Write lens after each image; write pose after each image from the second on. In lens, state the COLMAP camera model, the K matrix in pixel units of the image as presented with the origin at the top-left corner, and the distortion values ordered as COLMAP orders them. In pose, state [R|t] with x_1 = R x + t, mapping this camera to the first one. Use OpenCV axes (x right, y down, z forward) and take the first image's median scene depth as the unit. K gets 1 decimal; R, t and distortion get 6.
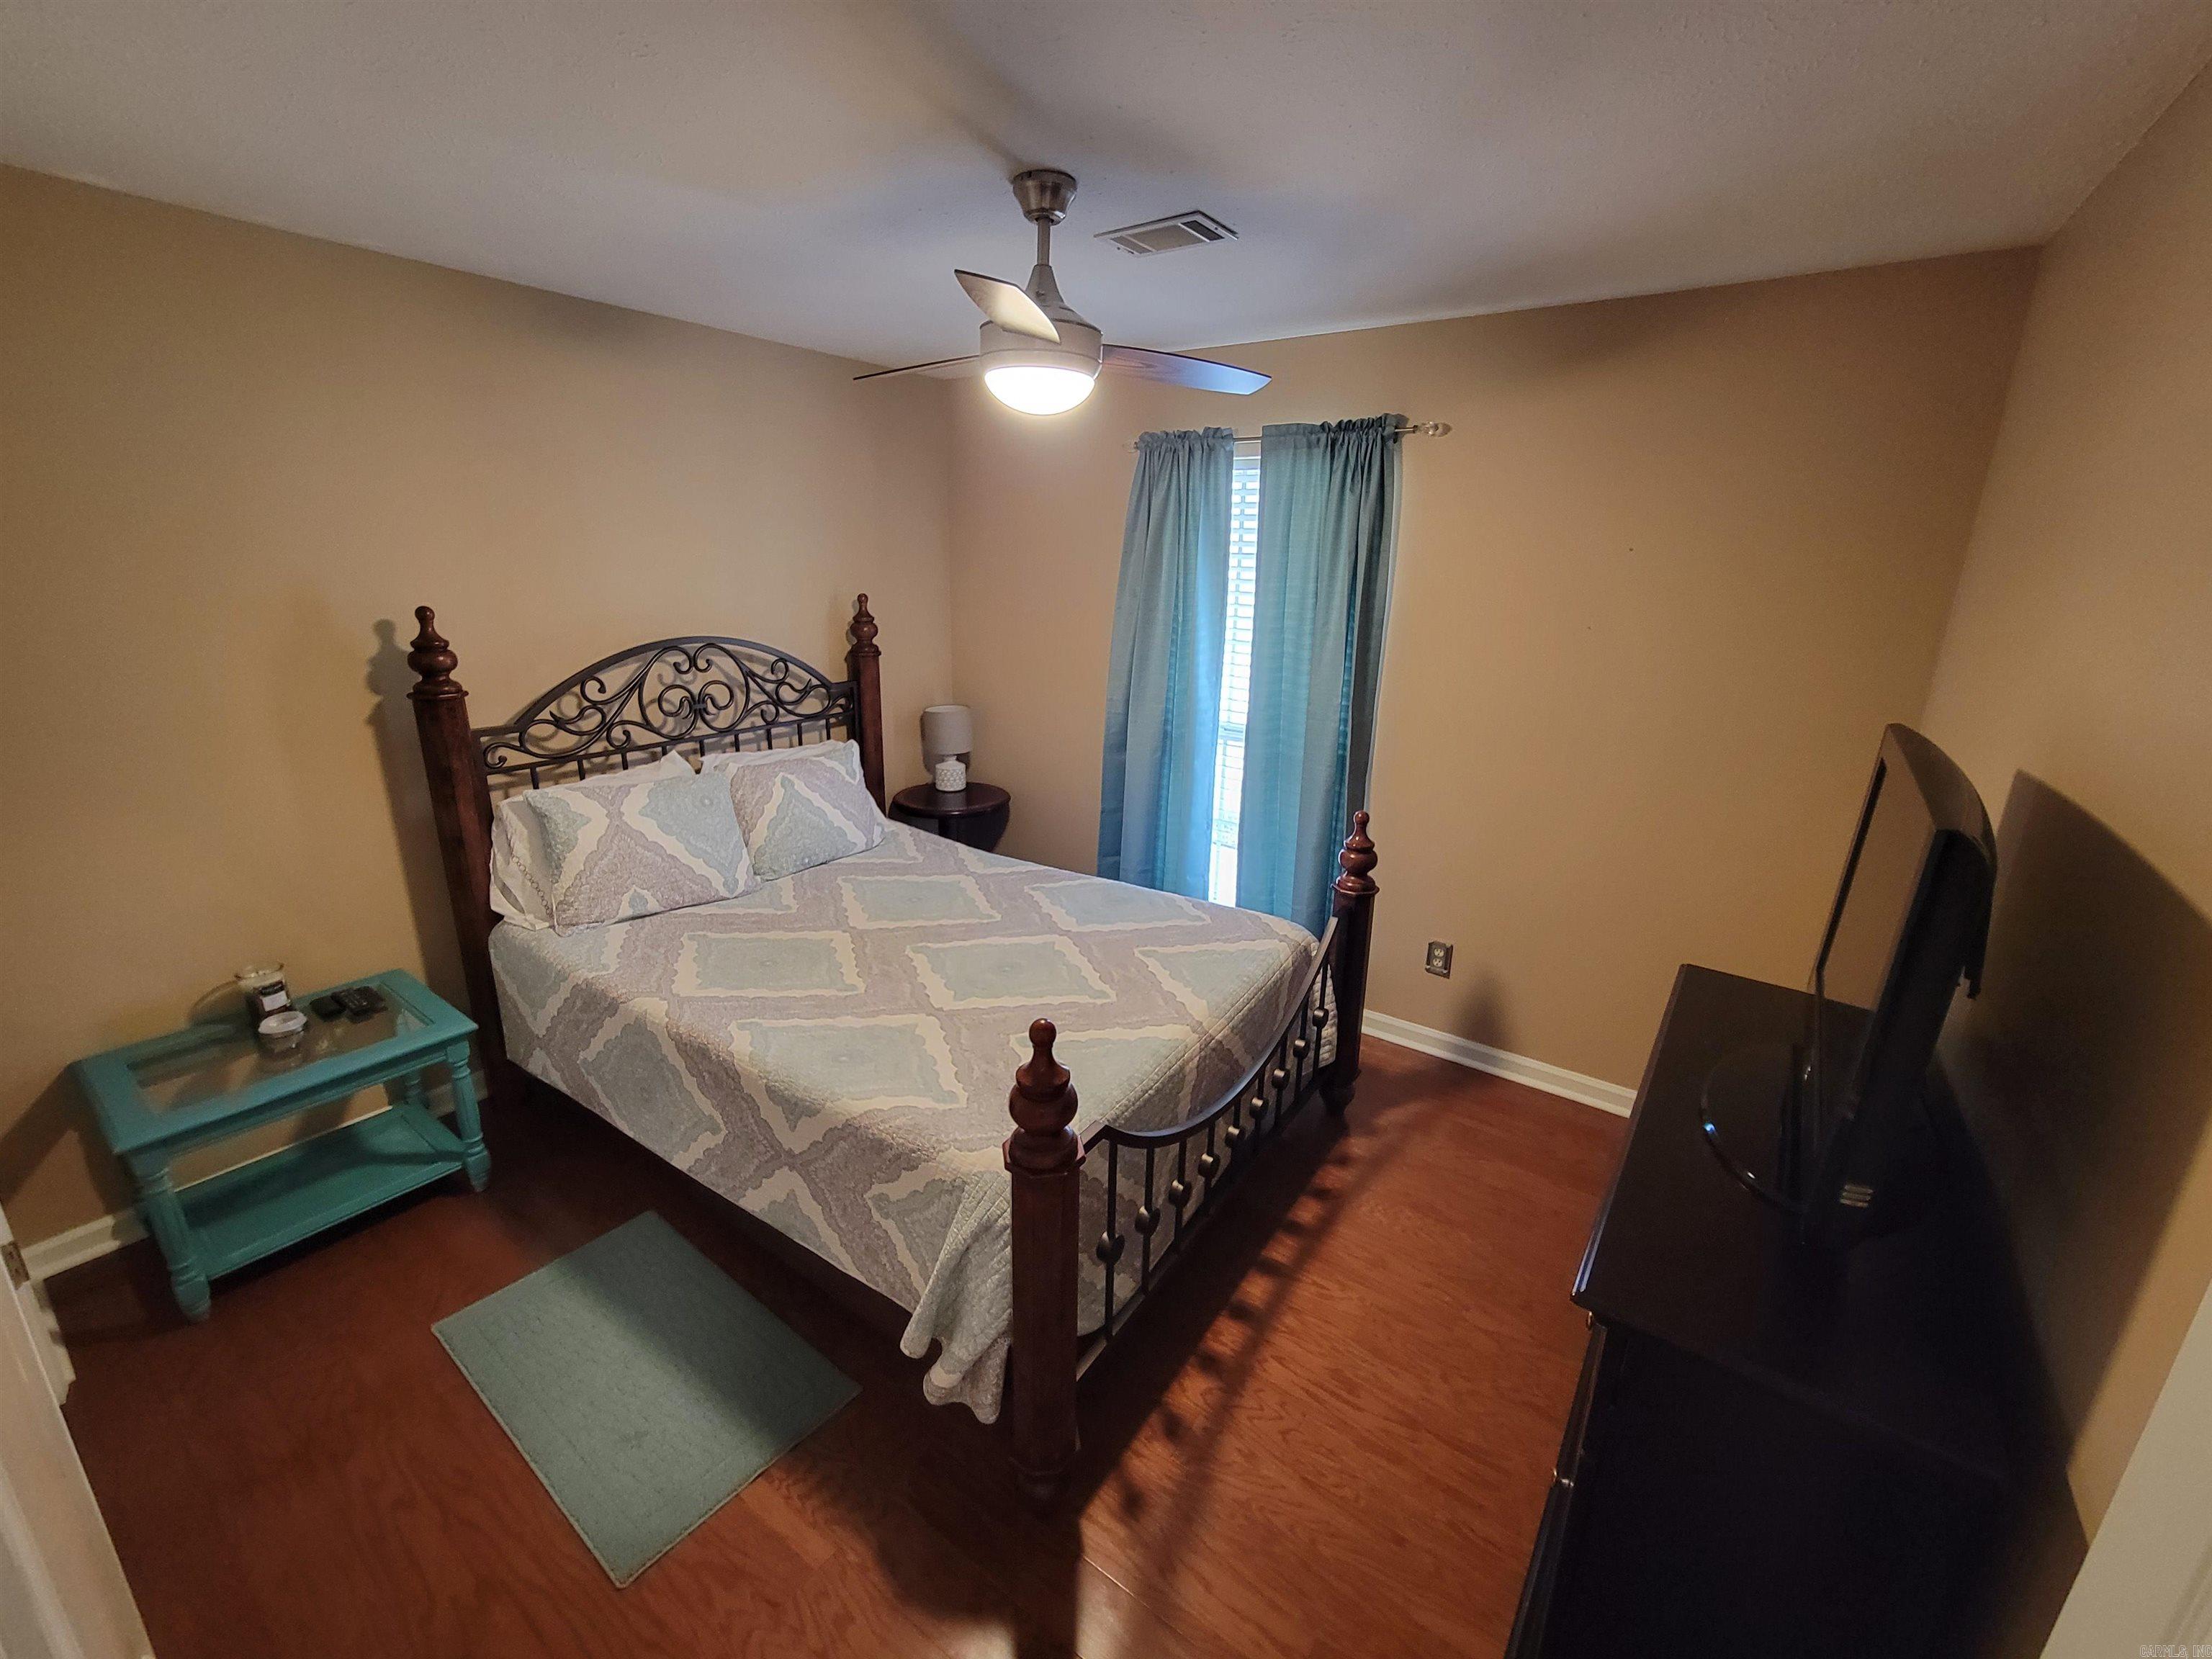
lens RADIAL K [[908.5, 0, 1099.3], [0, 908.5, 827.3], [0, 0, 1]] dist [0.004817, -0.002014]
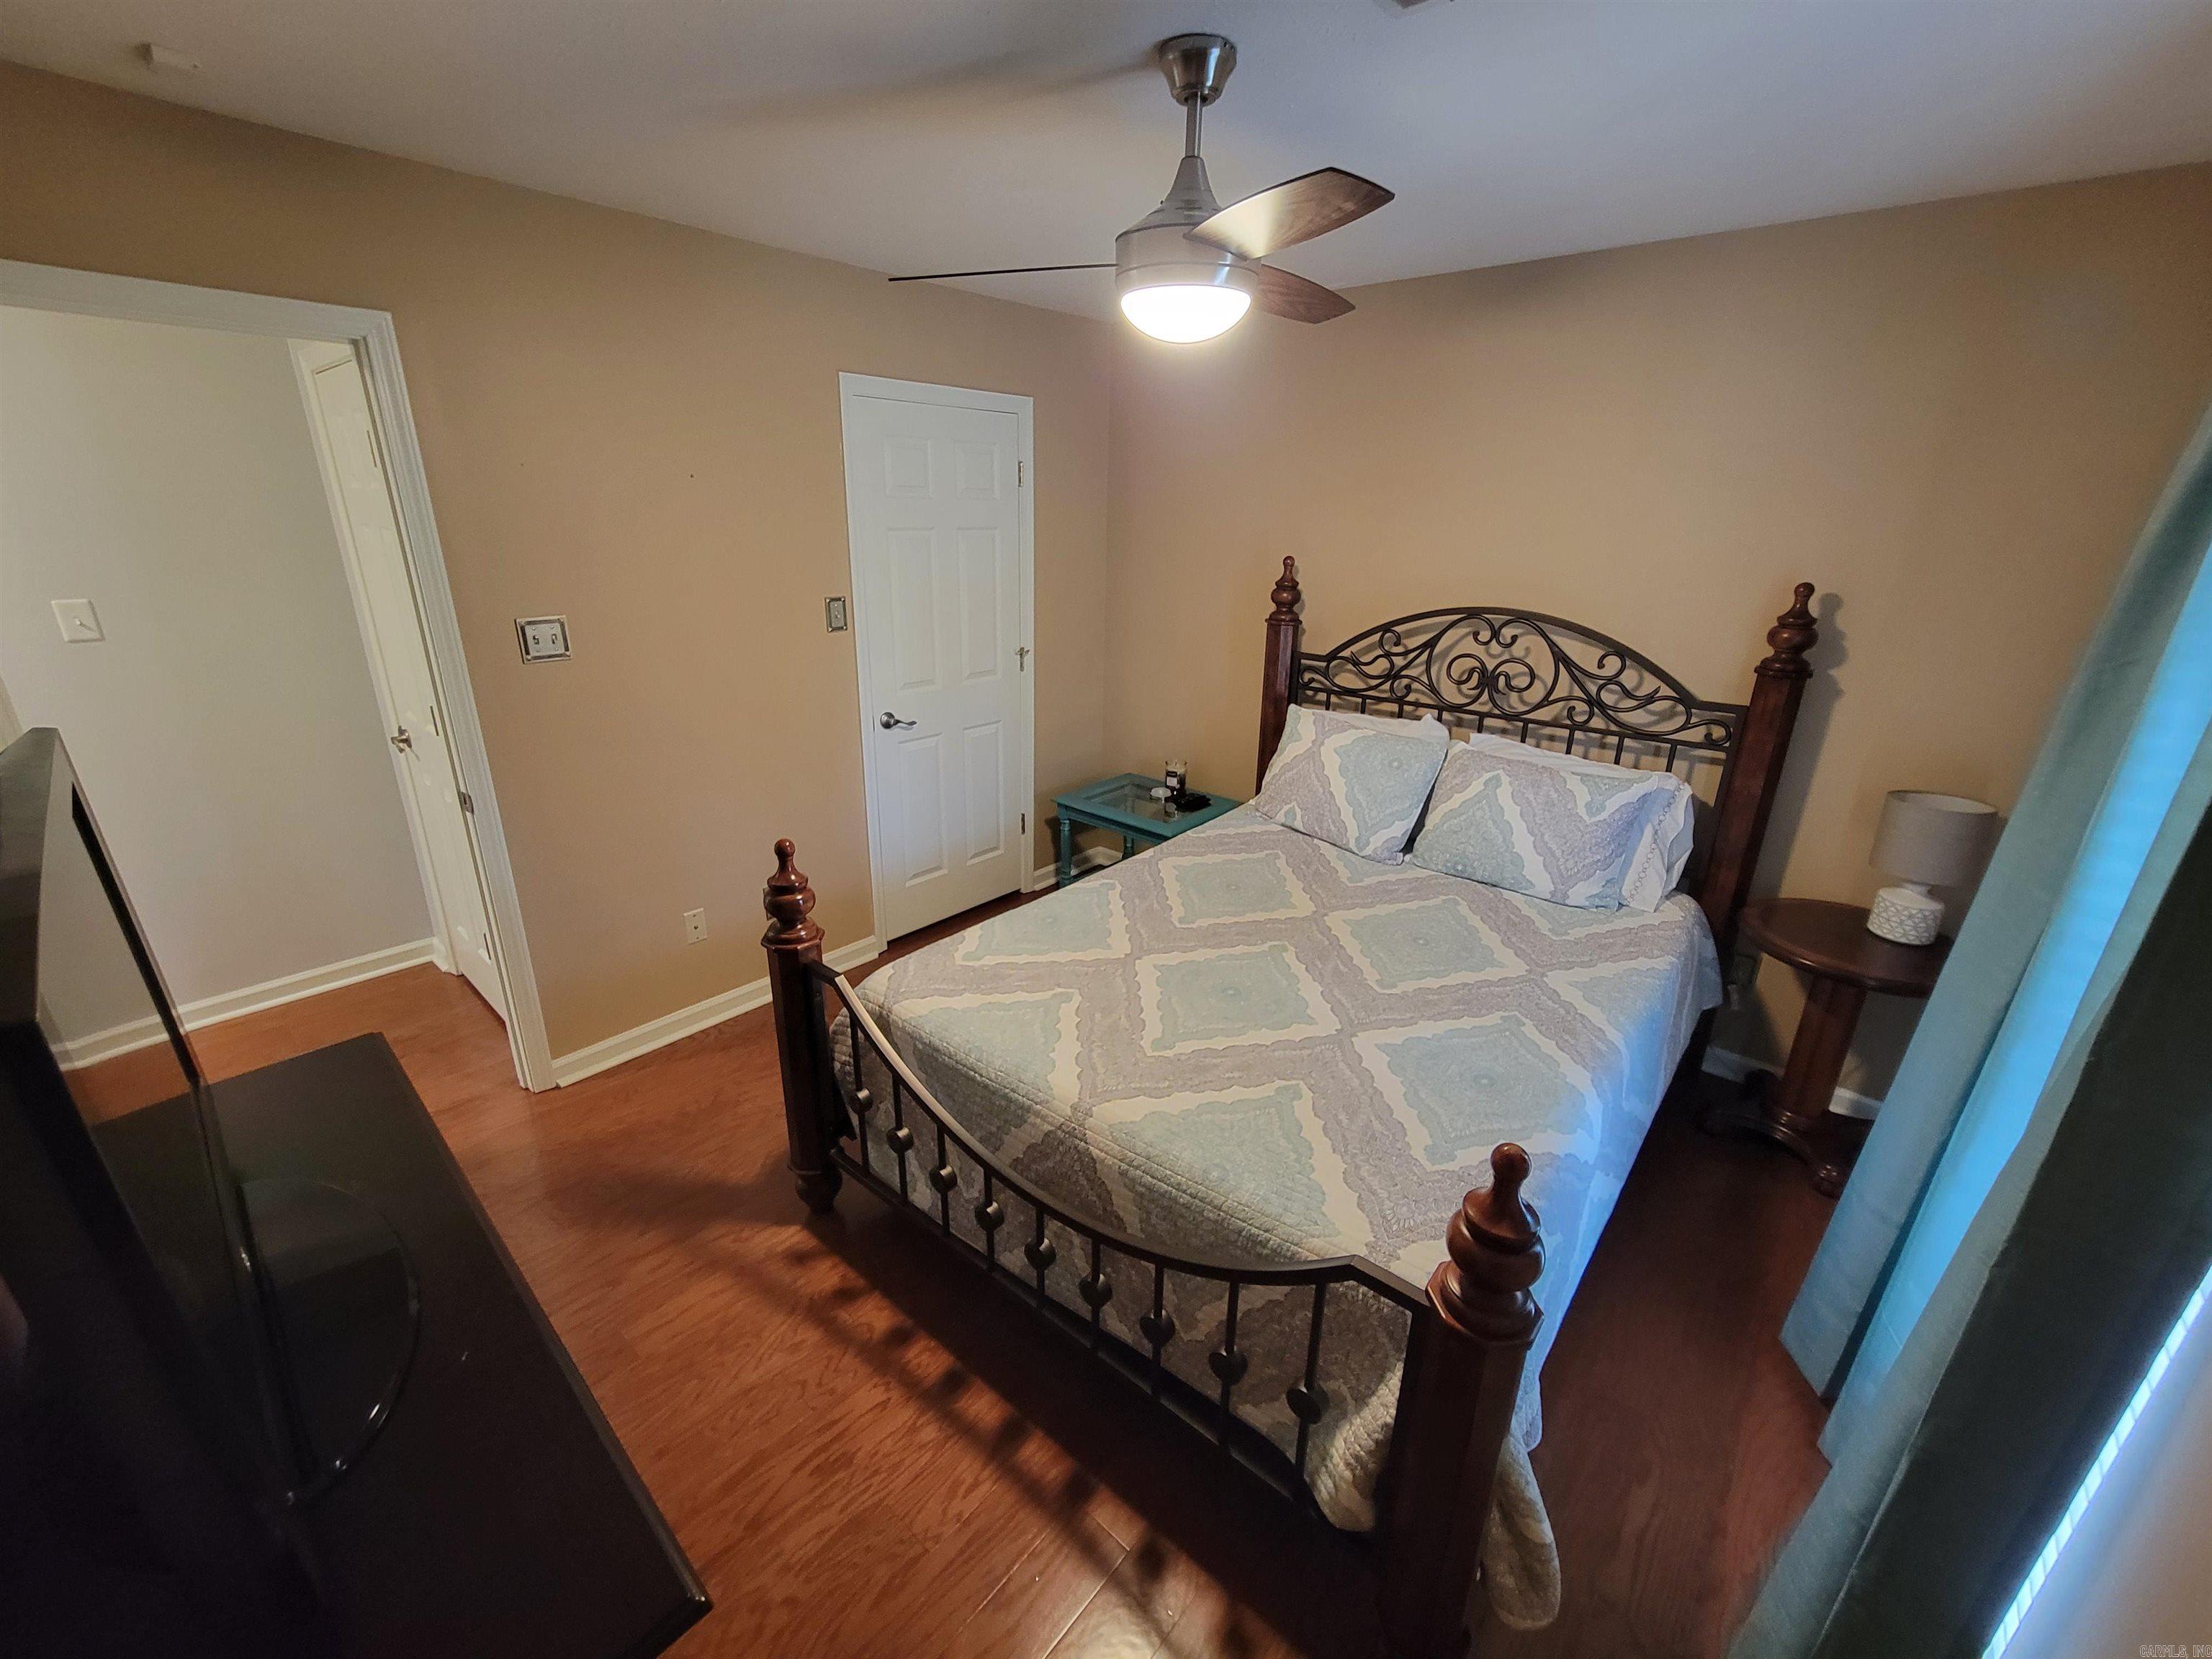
lens RADIAL K [[908.5, 0, 1096.7], [0, 908.5, 831.3], [0, 0, 1]] dist [0.004817, -0.002014]
pose [[-0.106524, 0.320561, -0.941219, 0.631608], [-0.299317, 0.892358, 0.337796, -0.220623], [0.948189, 0.317706, 0.000892, 0.760724]]
